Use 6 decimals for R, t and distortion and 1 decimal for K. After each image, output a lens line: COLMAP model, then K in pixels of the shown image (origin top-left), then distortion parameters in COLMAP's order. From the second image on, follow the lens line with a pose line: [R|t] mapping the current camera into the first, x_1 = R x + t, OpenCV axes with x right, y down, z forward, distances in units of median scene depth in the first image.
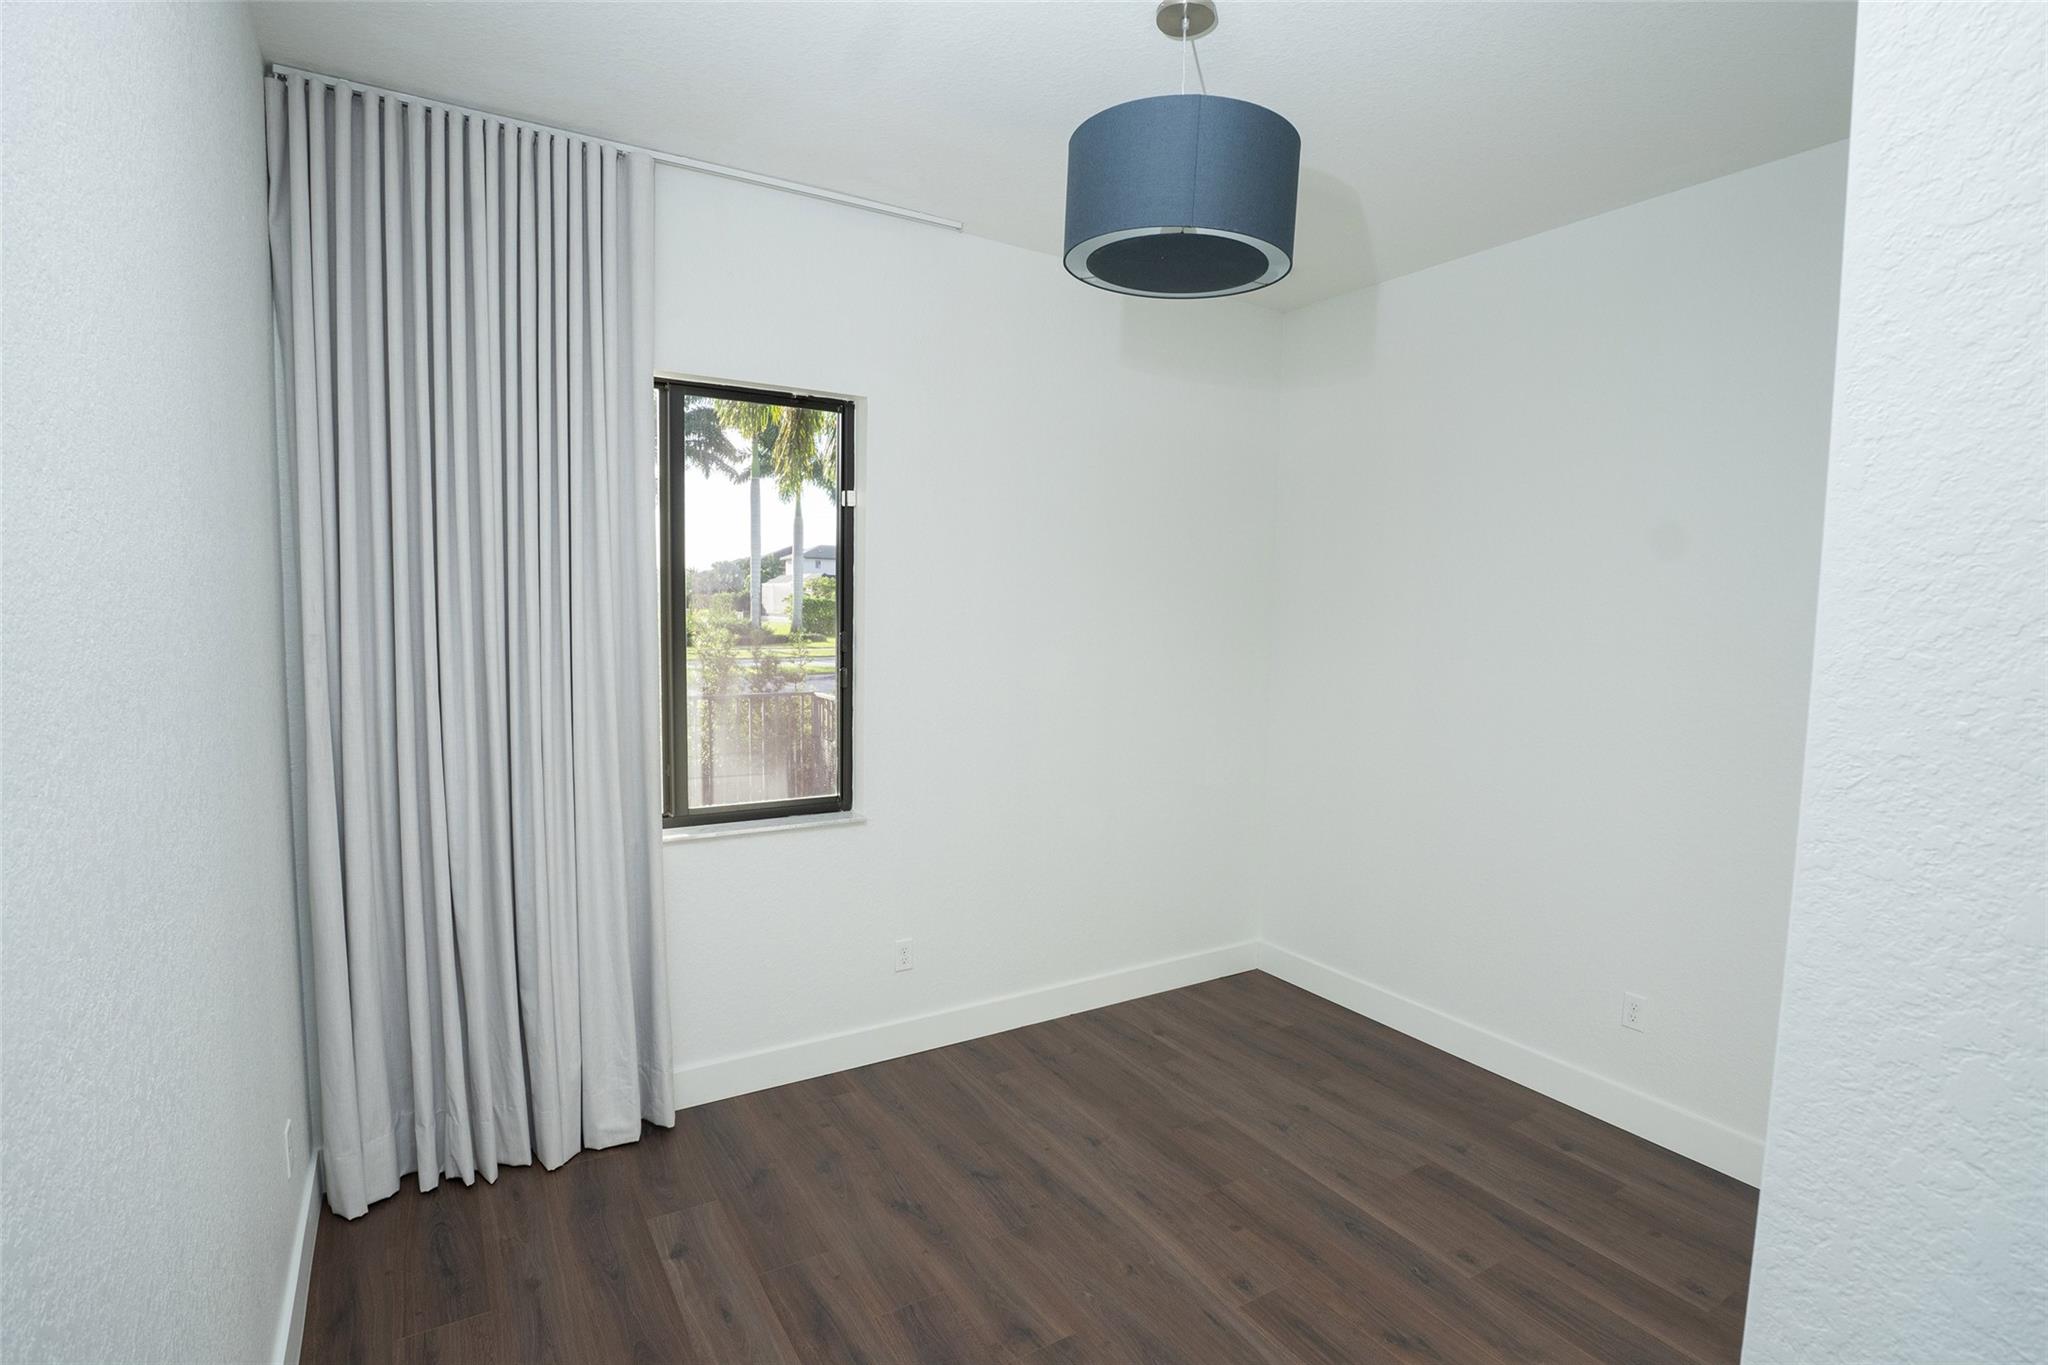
lens RADIAL K [[989.9, 0, 1022.5], [0, 989.9, 688.4], [0, 0, 1]] dist [-0.017831, 0.001636]
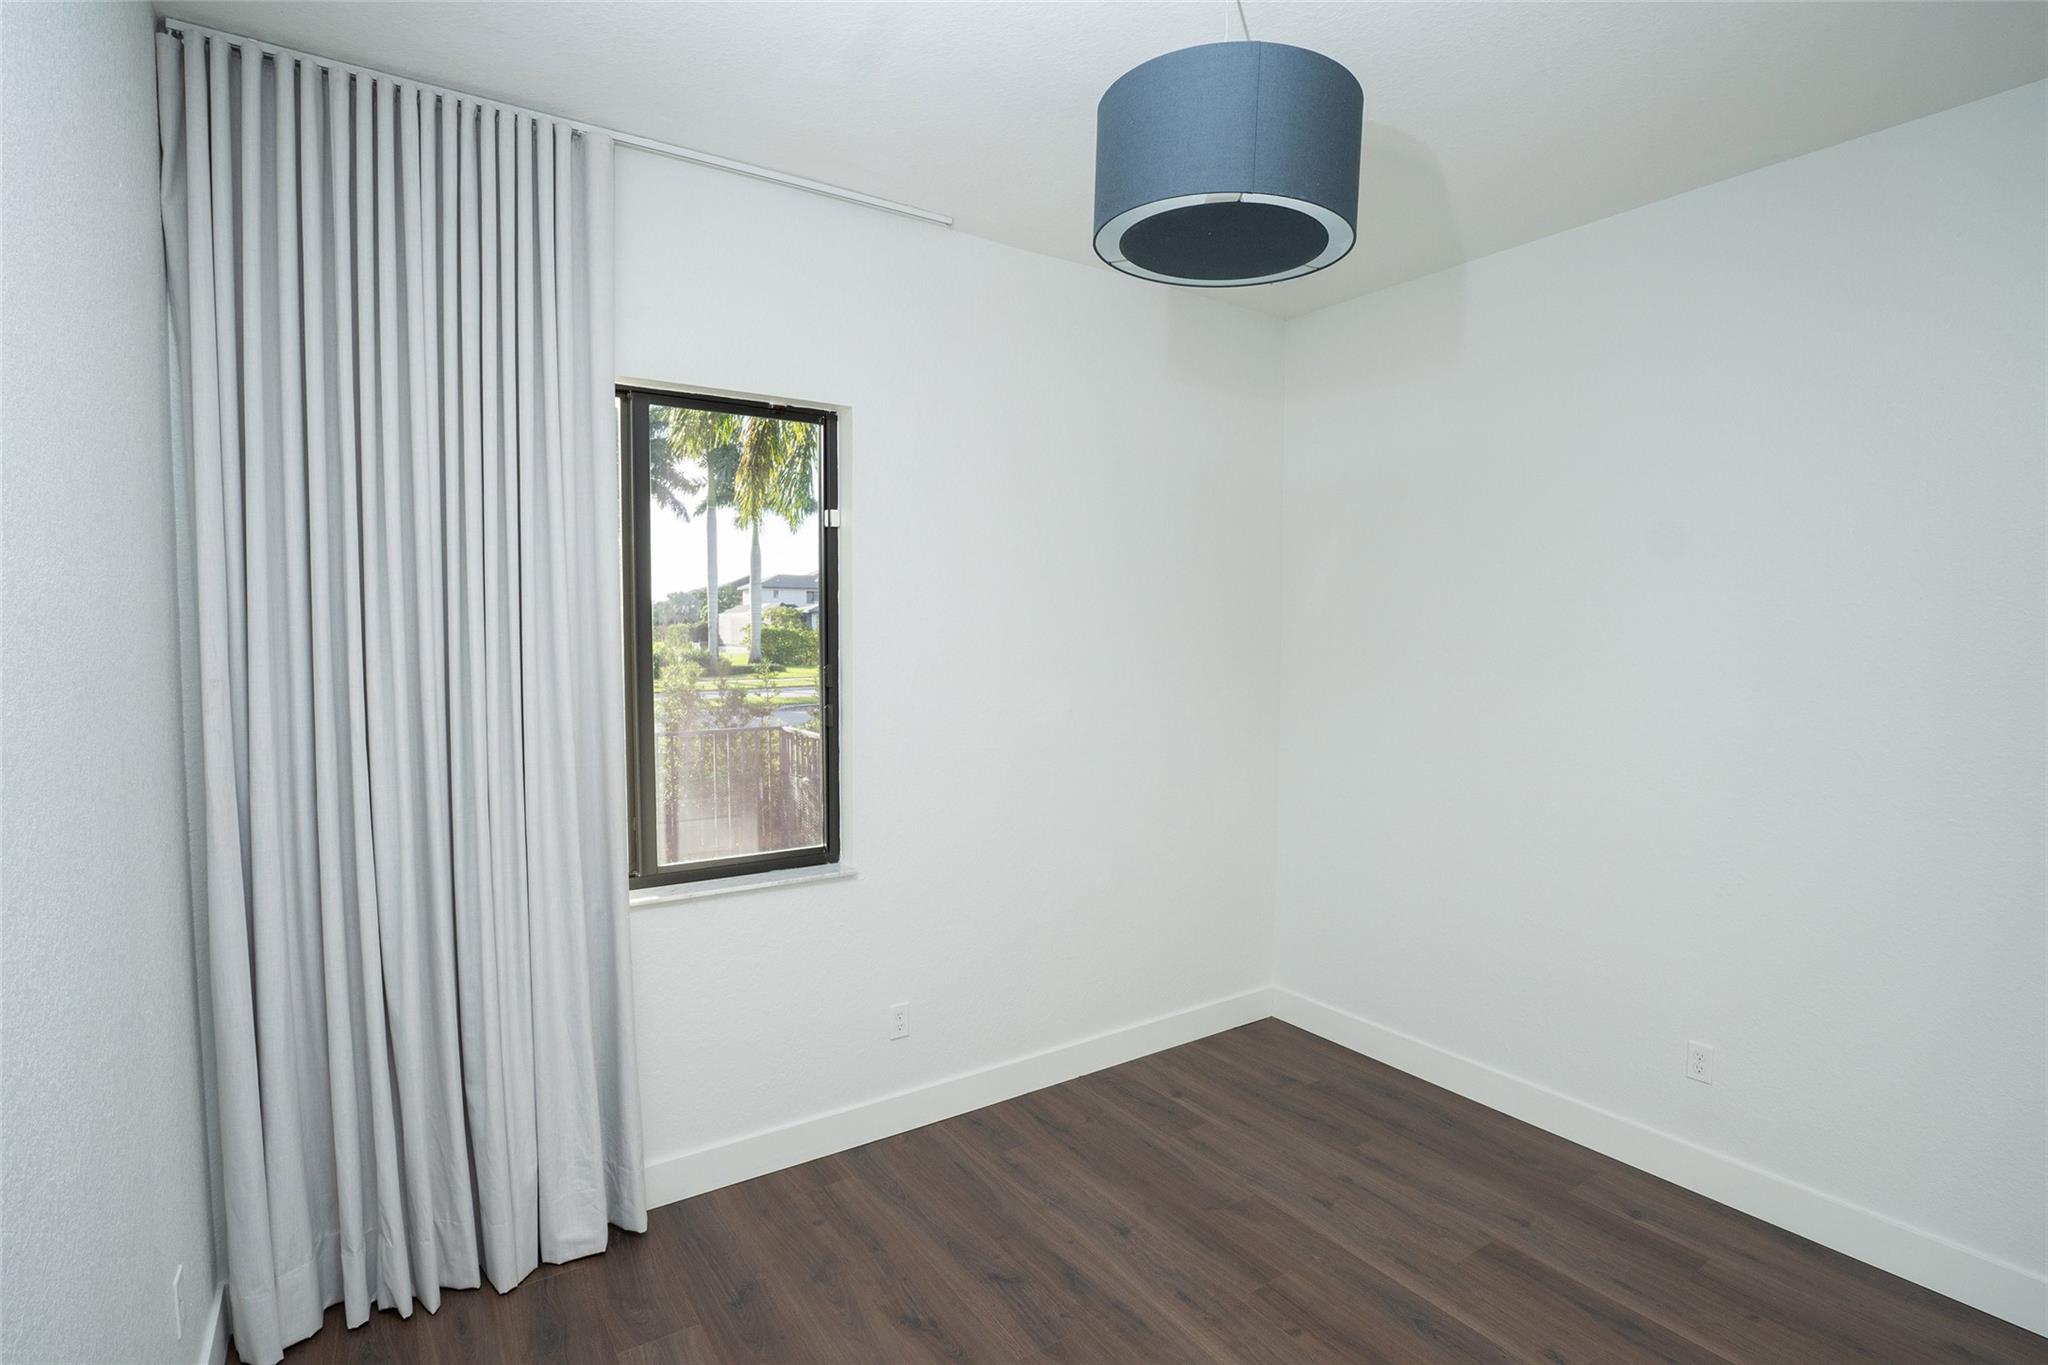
lens RADIAL K [[989.9, 0, 1022.5], [0, 989.9, 688.4], [0, 0, 1]] dist [-0.017831, 0.001636]
pose [[0.999030, -0.017732, 0.040298, -0.048056], [0.018786, 0.999487, -0.025931, -0.010488], [-0.039818, 0.026663, 0.998851, 0.105693]]
